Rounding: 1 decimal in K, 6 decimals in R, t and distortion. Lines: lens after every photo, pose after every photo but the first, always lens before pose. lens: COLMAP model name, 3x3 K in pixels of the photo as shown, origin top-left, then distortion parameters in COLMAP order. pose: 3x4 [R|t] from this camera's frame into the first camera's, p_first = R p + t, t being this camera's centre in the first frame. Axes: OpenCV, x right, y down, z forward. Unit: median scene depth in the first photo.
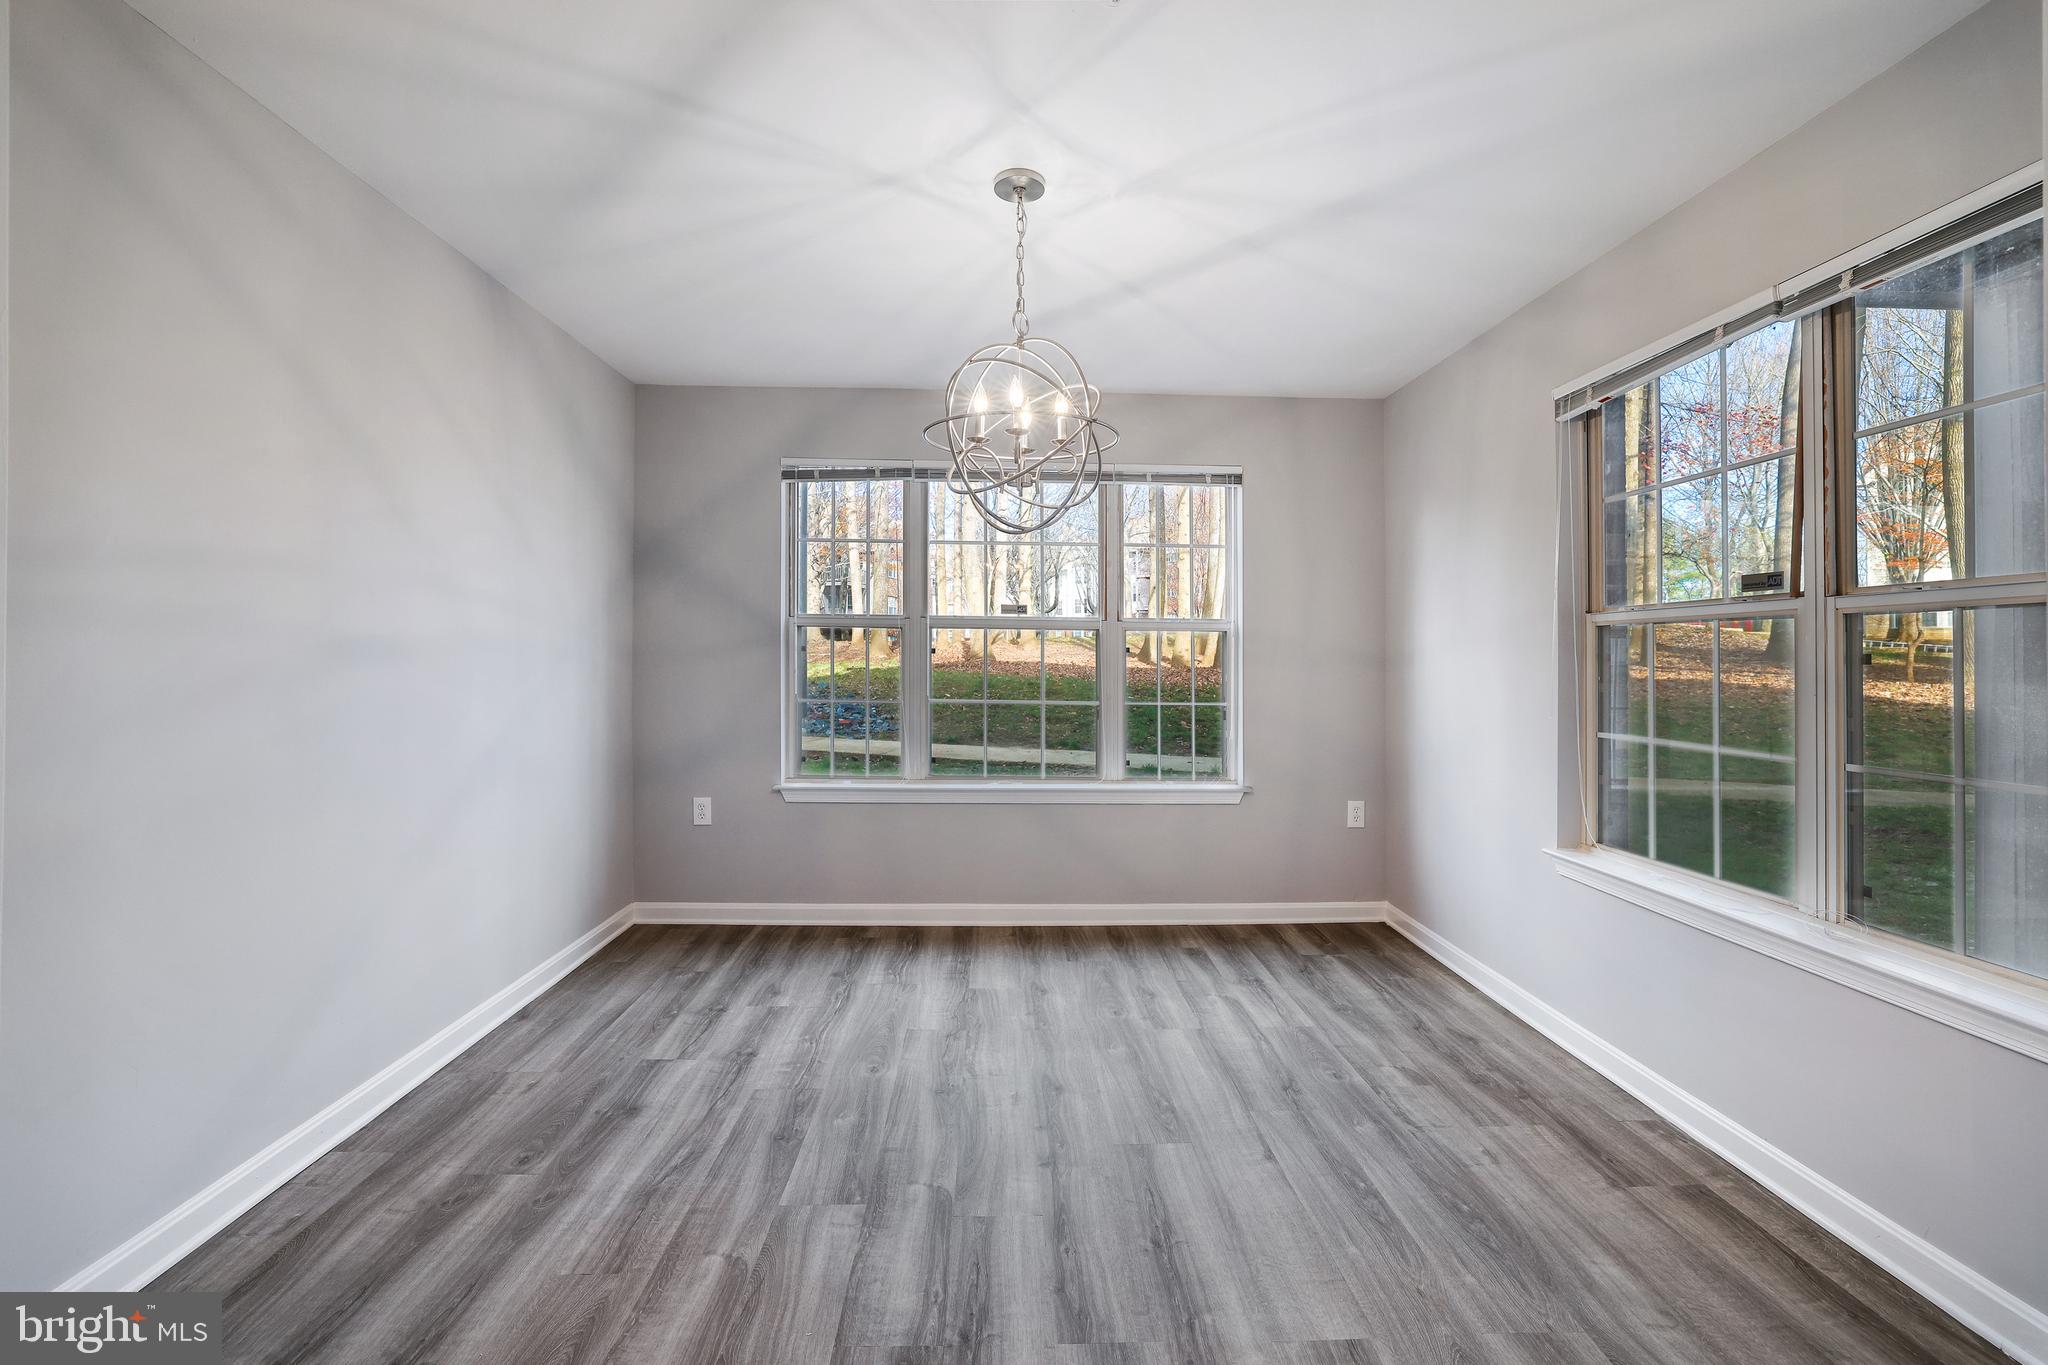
lens RADIAL K [[898.0, 0, 1050.1], [0, 898.0, 670.7], [0, 0, 1]] dist [-0.050826, 0.020733]
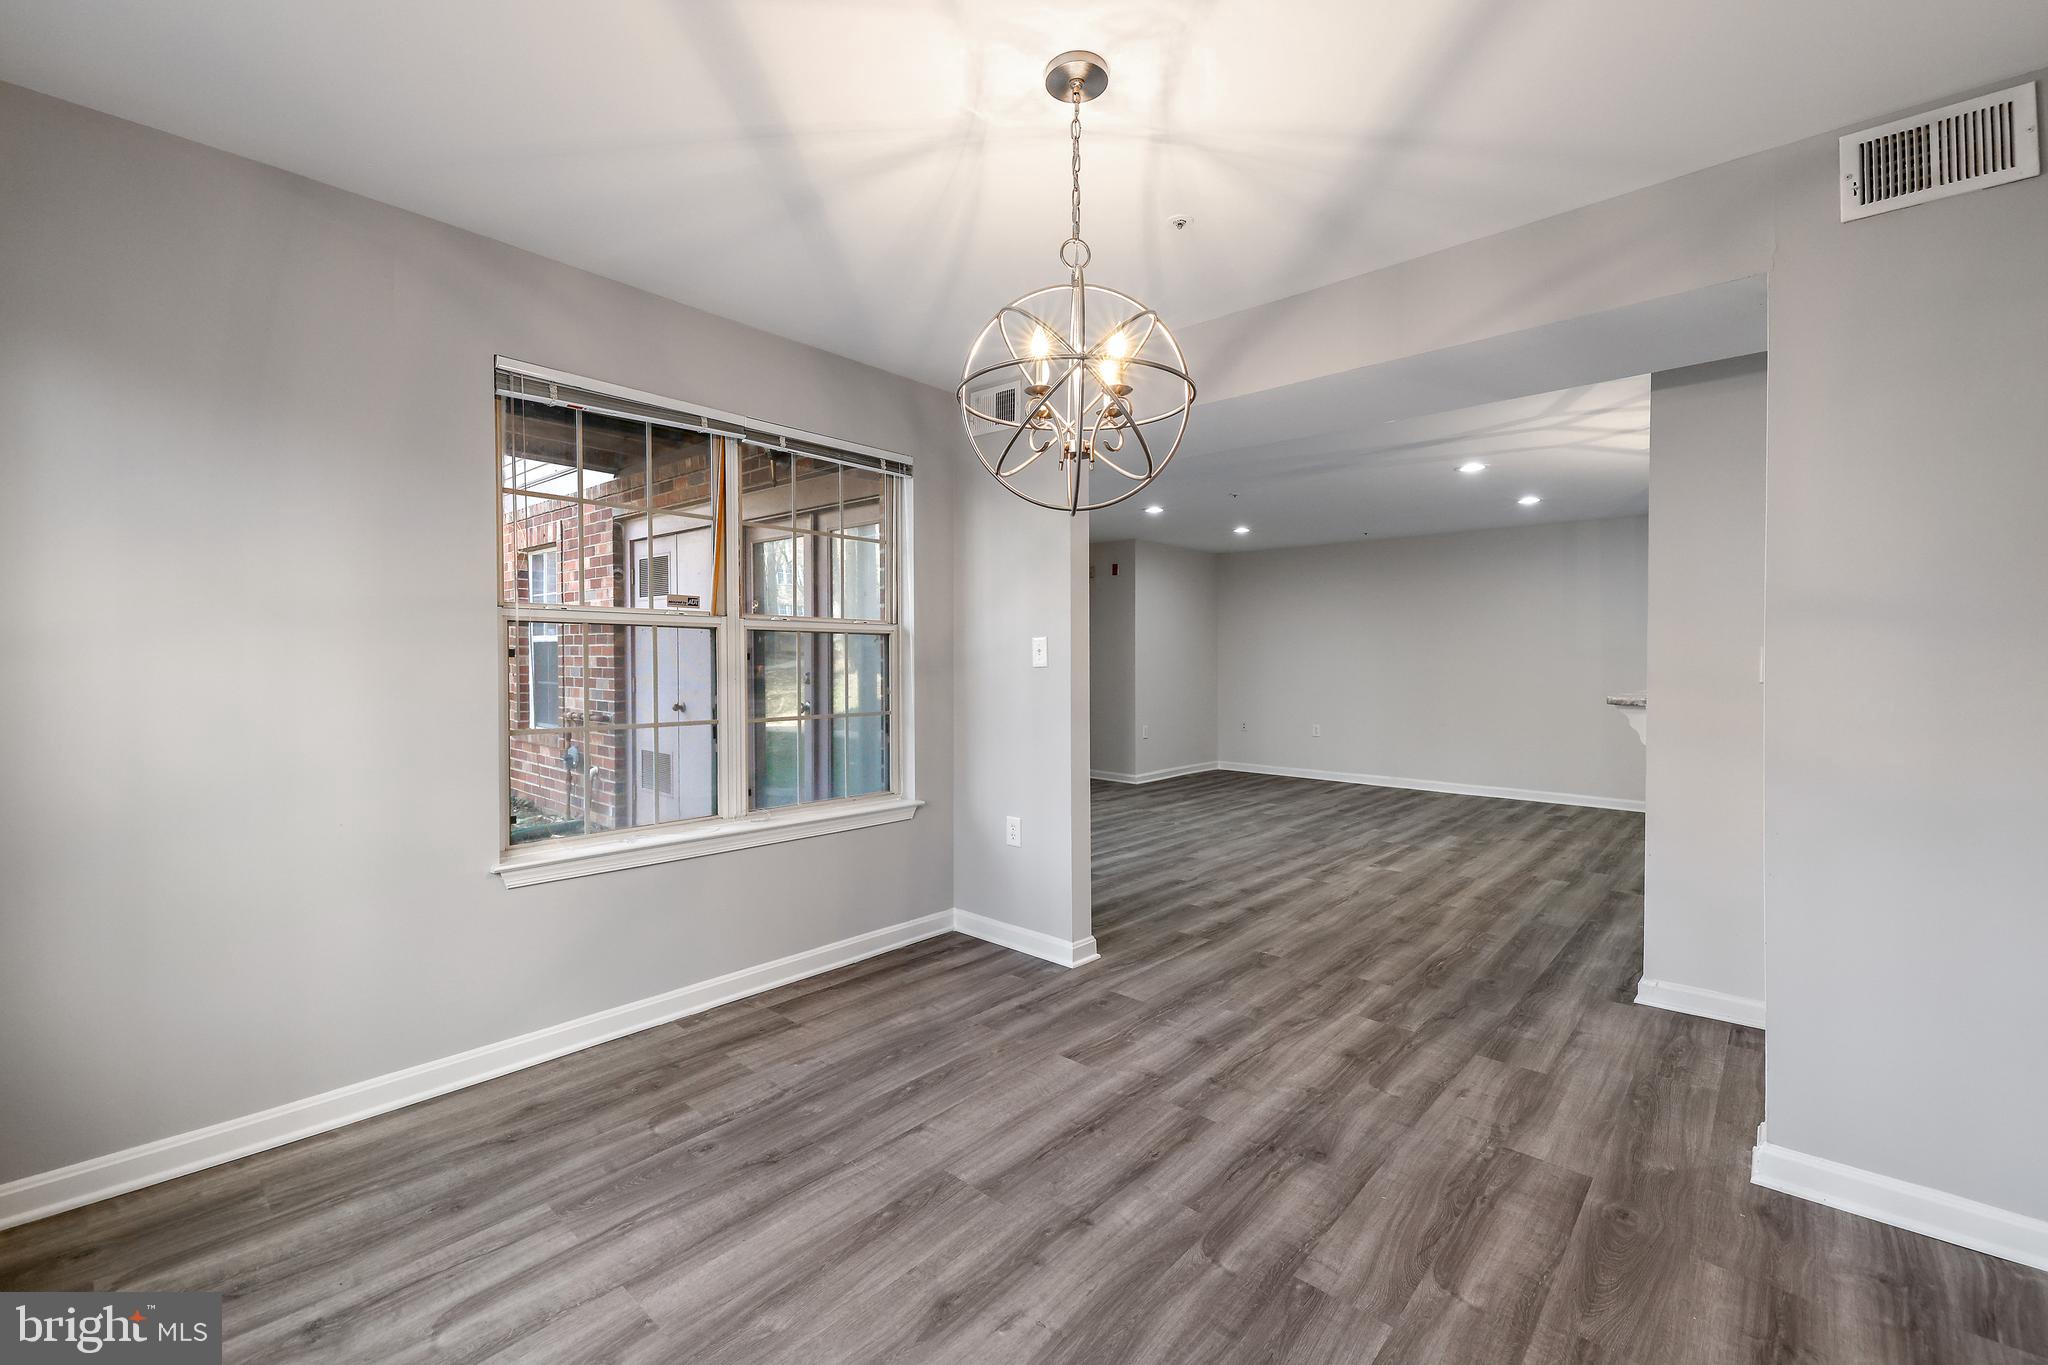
lens RADIAL K [[826.9, 0, 1057.5], [0, 826.9, 672.8], [0, 0, 1]] dist [0.012986, -0.005259]
pose [[-0.723680, -0.026000, 0.689646, -0.474176], [-0.003648, 0.999420, 0.033851, -0.025287], [-0.690126, 0.021981, -0.723355, 1.390418]]
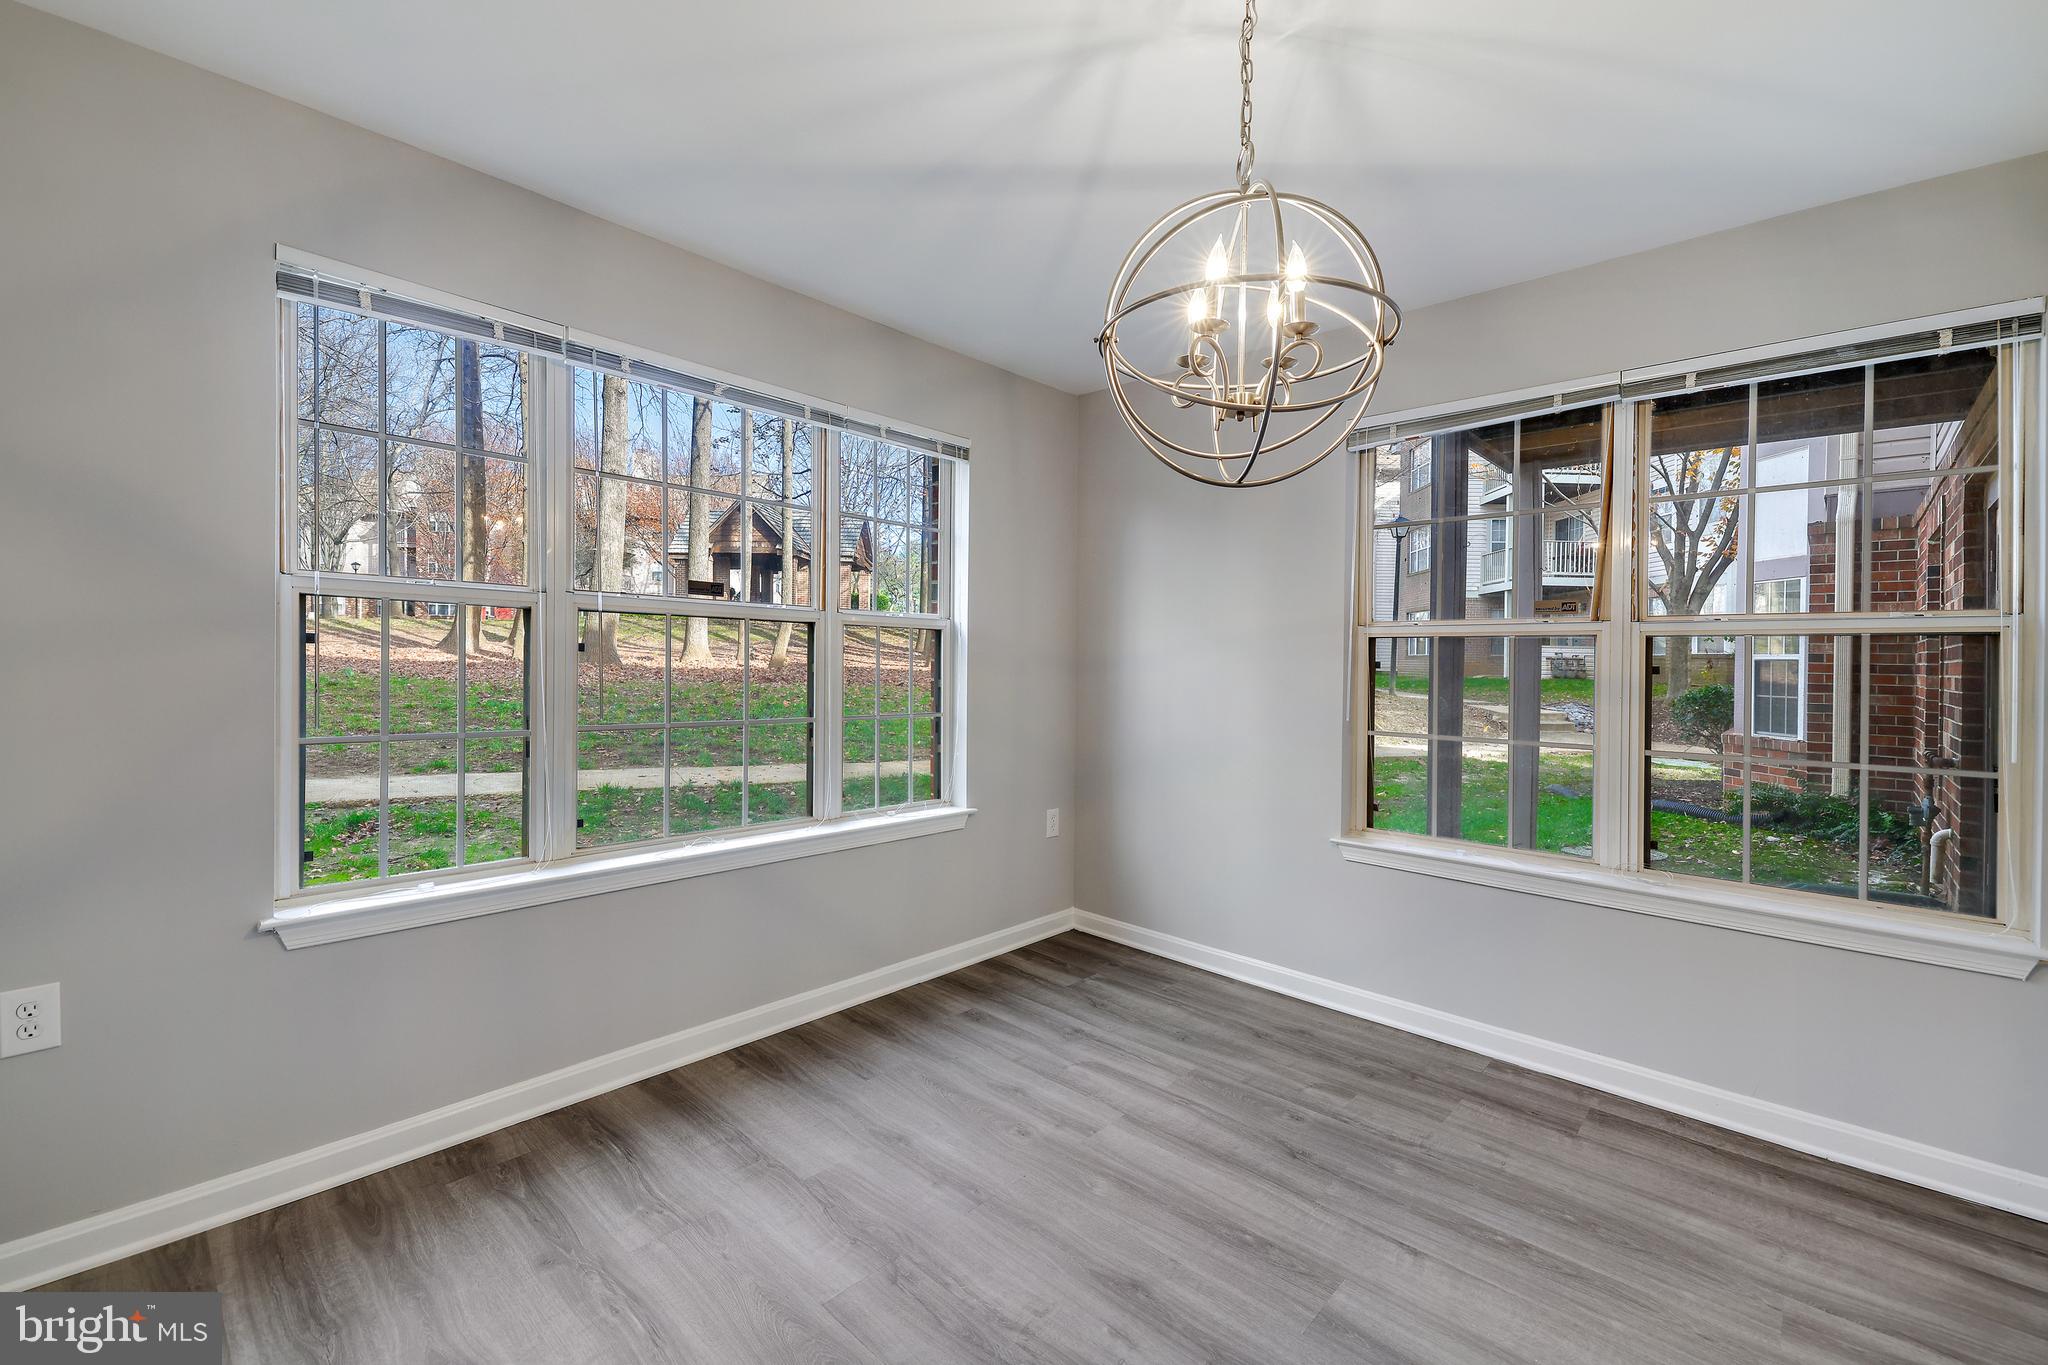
lens RADIAL K [[853.5, 0, 1016.8], [0, 853.5, 669.6], [0, 0, 1]] dist [0.012322, -0.004603]
pose [[0.718399, -0.005995, 0.695605, -0.524827], [0.003400, 0.999981, 0.005108, -0.015561], [-0.695623, -0.001304, 0.718406, 0.586178]]
